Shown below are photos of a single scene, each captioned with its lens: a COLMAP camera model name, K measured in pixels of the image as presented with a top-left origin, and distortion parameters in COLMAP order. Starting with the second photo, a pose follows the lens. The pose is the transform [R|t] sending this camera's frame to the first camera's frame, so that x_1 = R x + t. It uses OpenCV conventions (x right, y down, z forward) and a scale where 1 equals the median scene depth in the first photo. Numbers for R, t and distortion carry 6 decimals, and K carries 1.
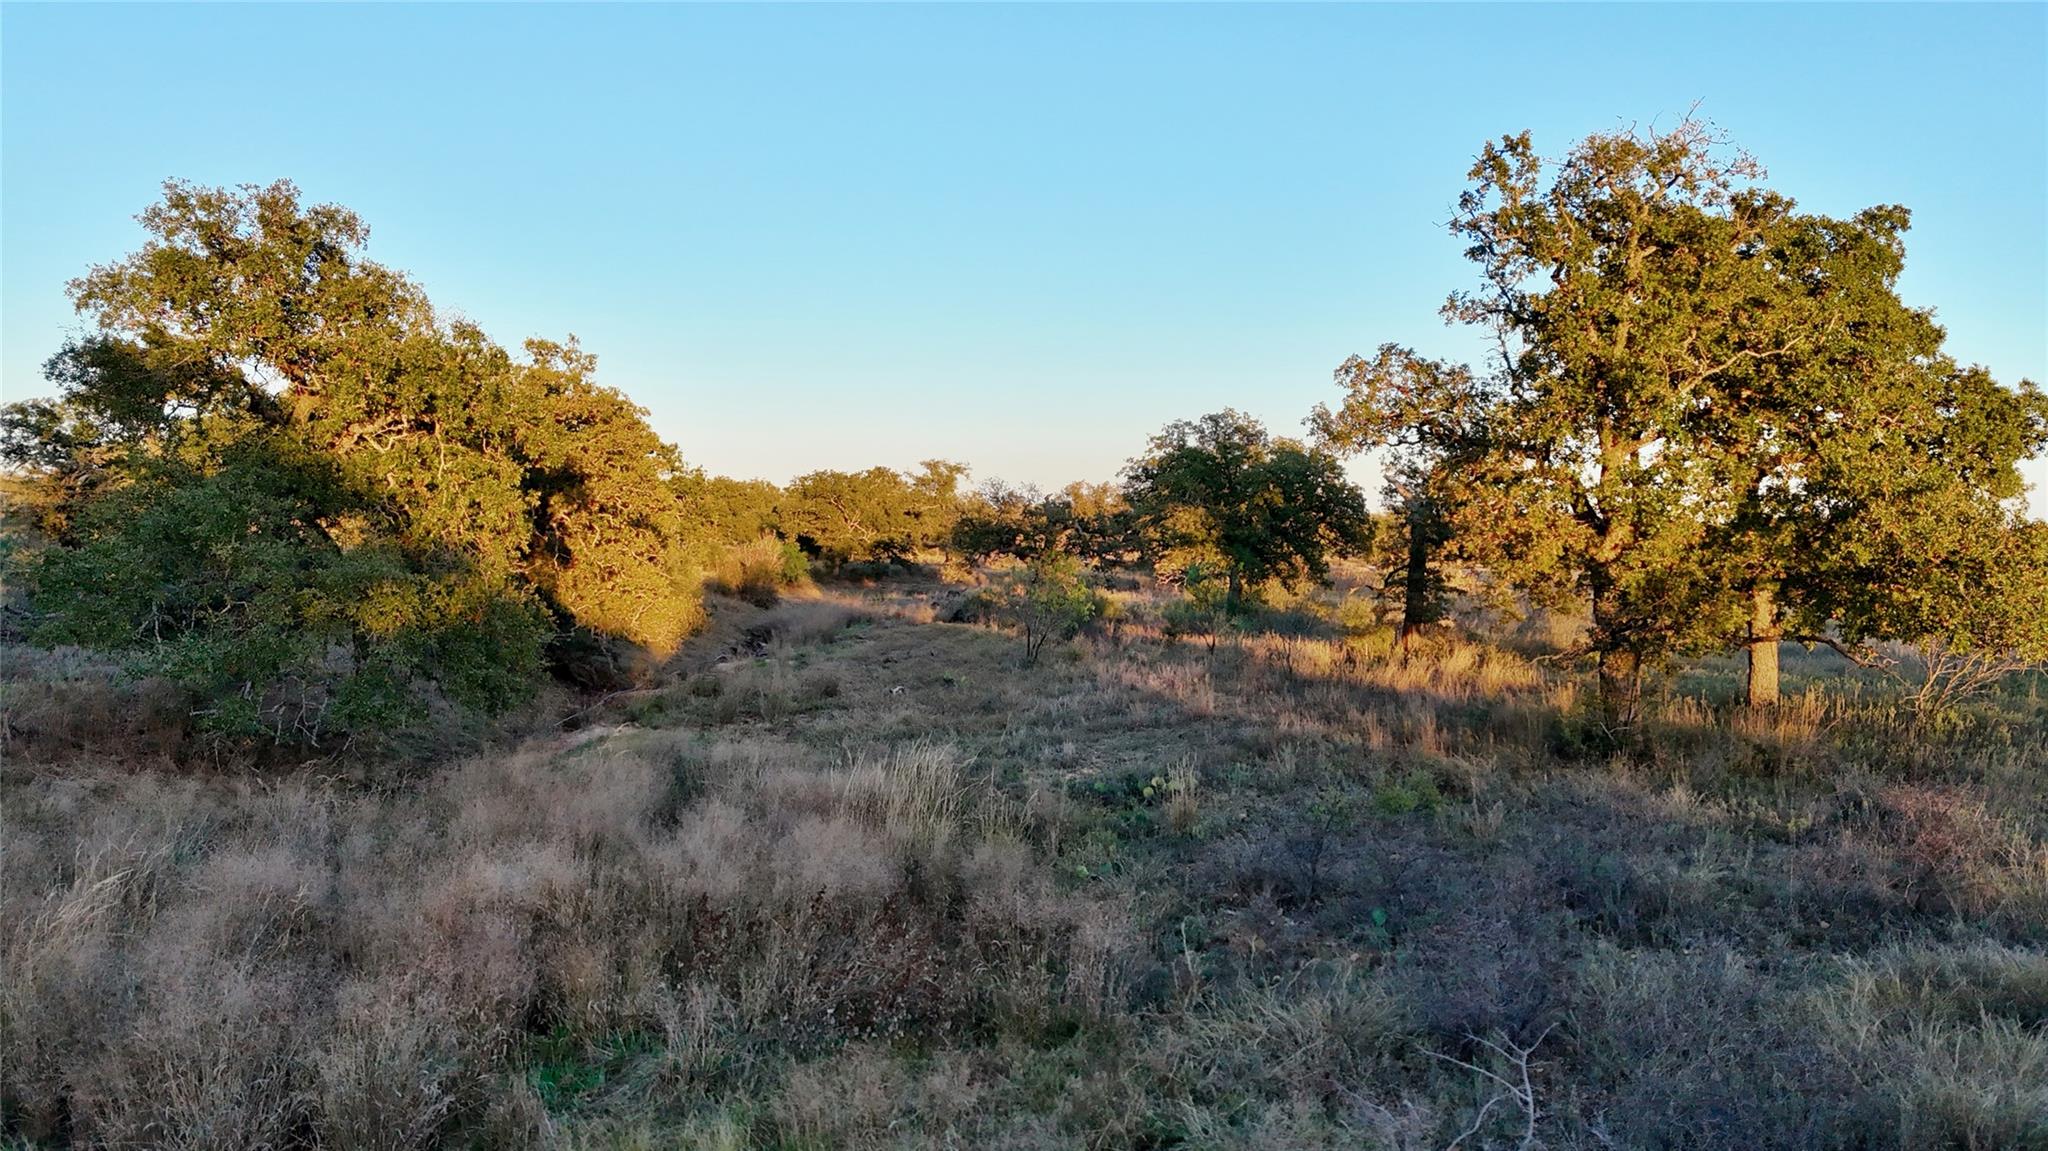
lens RADIAL K [[1491.5, 0, 1024.0], [0, 1491.5, 575.5], [0, 0, 1]] dist [0.026256, -0.005050]
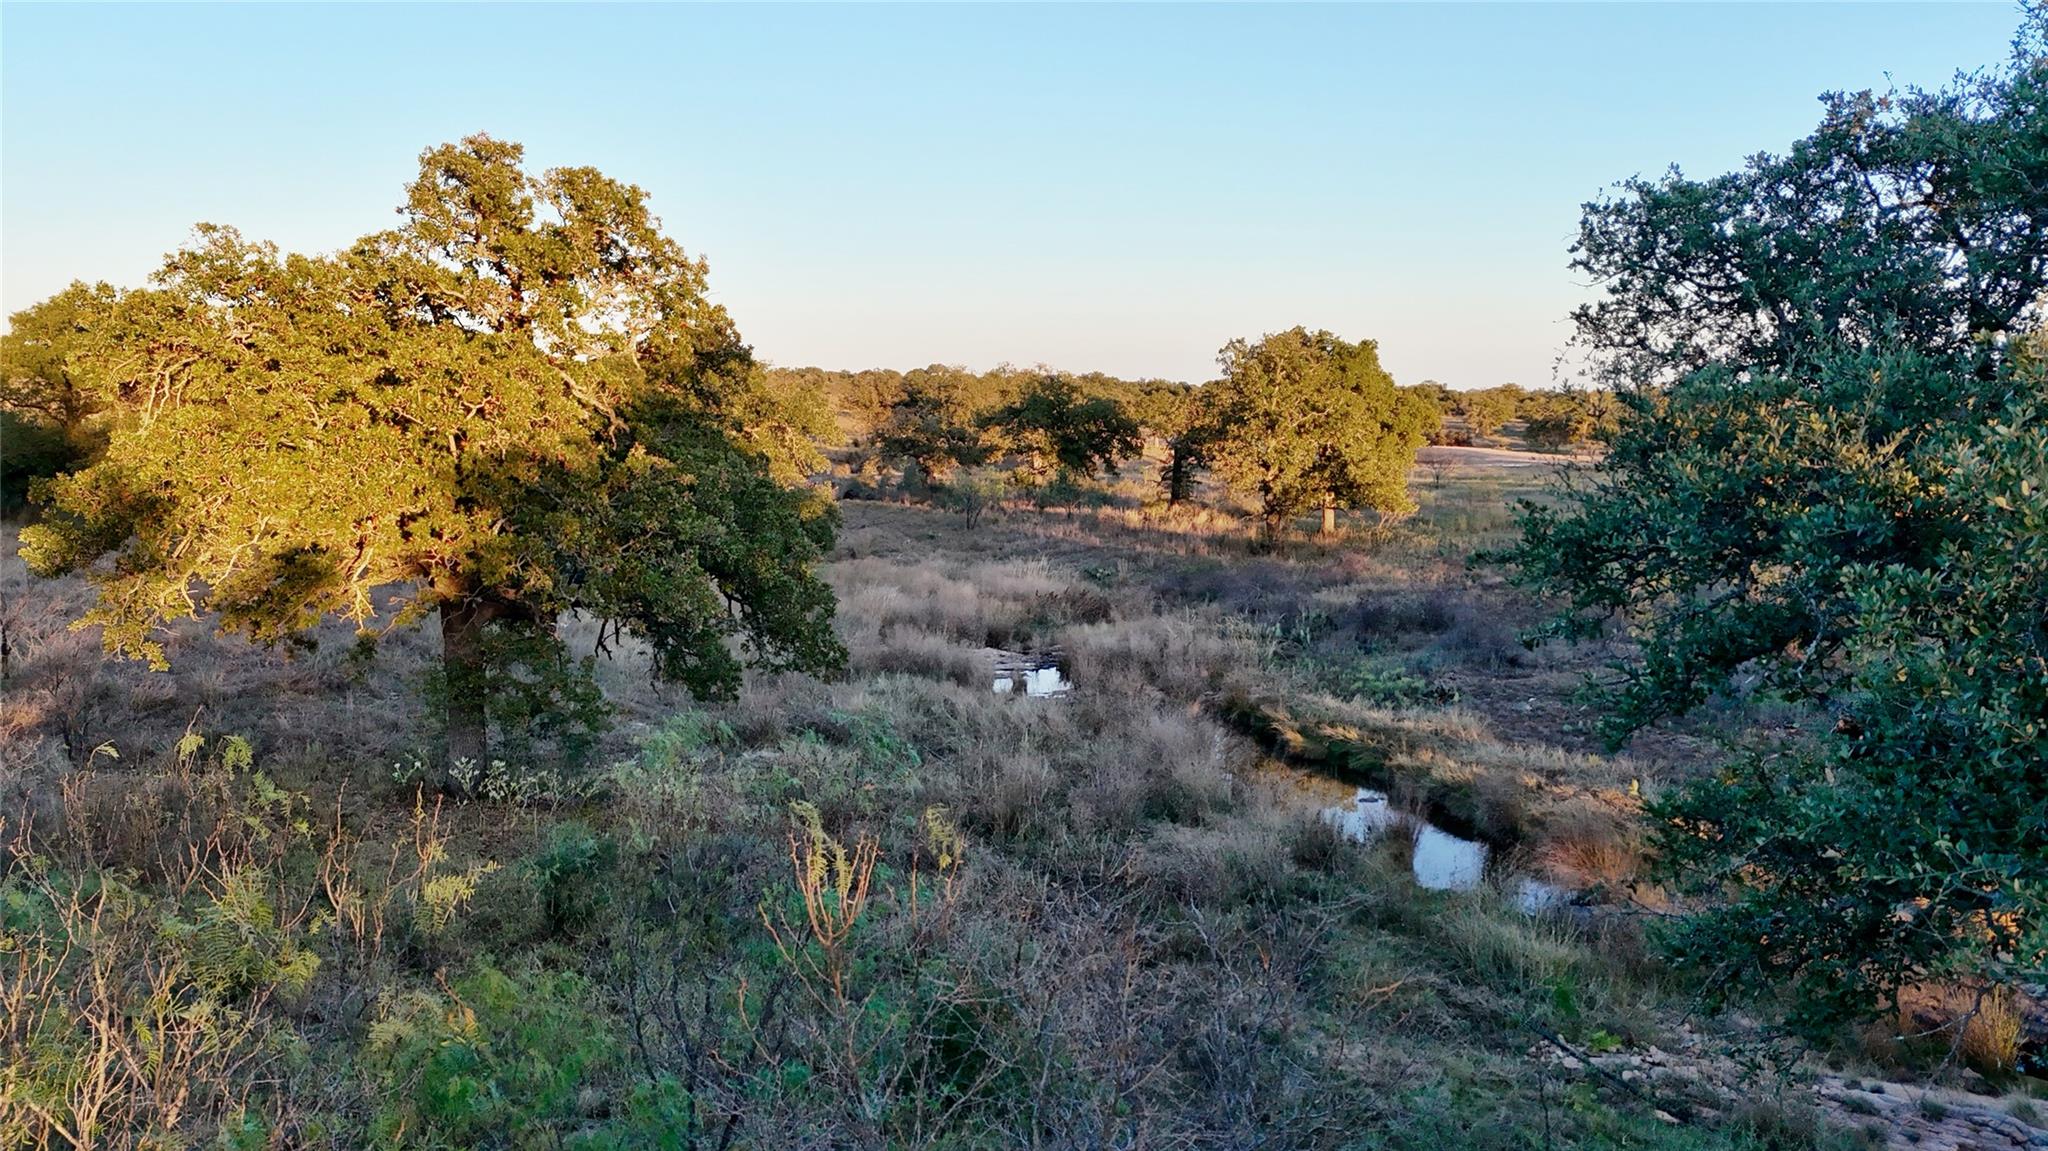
lens RADIAL K [[1491.5, 0, 1024.0], [0, 1491.5, 575.5], [0, 0, 1]] dist [0.026256, -0.005050]
pose [[0.978589, -0.034936, 0.202839, -0.512567], [0.015941, 0.995394, 0.094534, -0.087043], [-0.205208, -0.089277, 0.974638, -1.332046]]
